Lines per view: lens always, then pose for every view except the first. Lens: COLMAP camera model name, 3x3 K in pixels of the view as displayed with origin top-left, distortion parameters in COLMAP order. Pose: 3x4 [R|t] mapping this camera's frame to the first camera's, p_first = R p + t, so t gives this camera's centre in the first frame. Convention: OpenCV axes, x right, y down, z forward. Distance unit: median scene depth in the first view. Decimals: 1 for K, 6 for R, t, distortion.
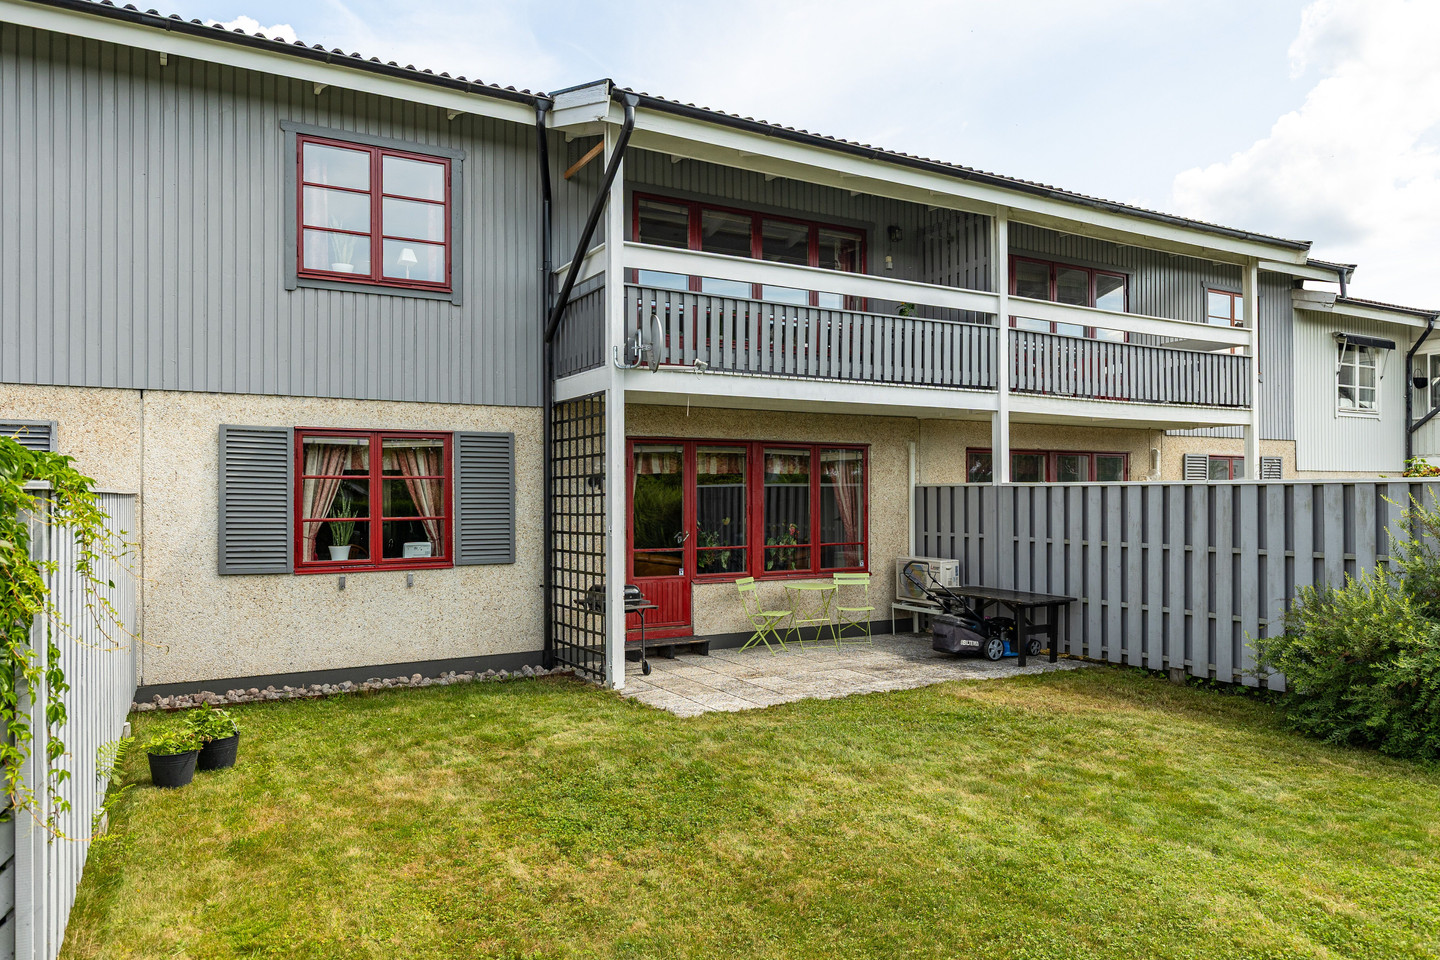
lens RADIAL K [[984.1, 0, 720.0], [0, 984.1, 480.0], [0, 0, 1]] dist [-0.002652, 0.000902]
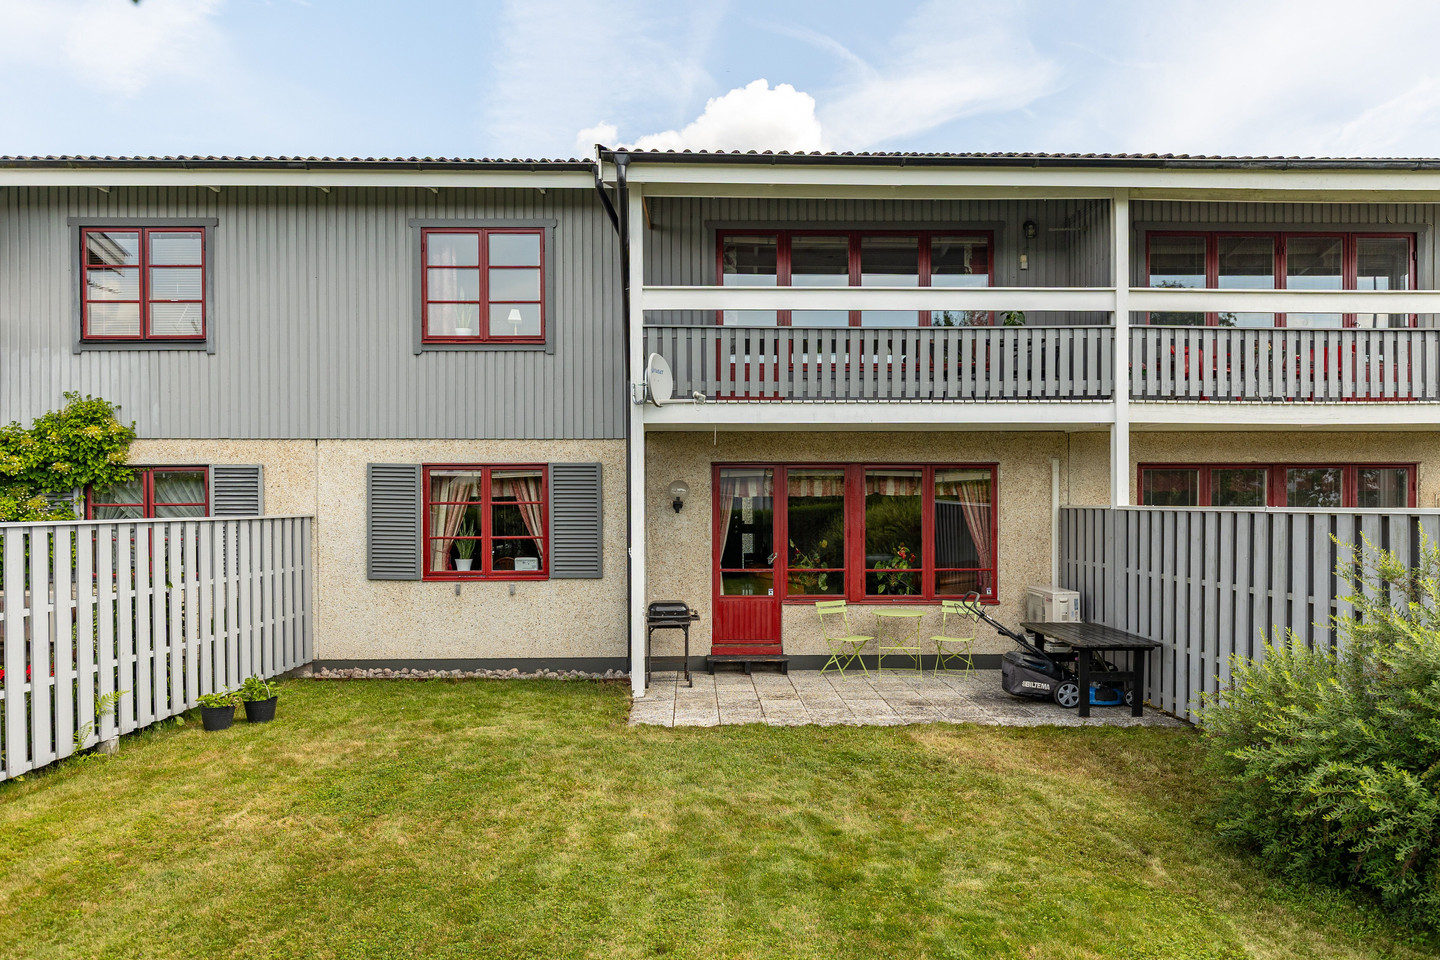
lens RADIAL K [[986.5, 0, 720.6], [0, 986.5, 504.9], [0, 0, 1]] dist [-0.003019, -0.000454]
pose [[0.873772, 0.000959, -0.486335, 0.475277], [0.007559, 0.999850, 0.015552, -0.016655], [0.486277, -0.017265, 0.873634, 0.081152]]
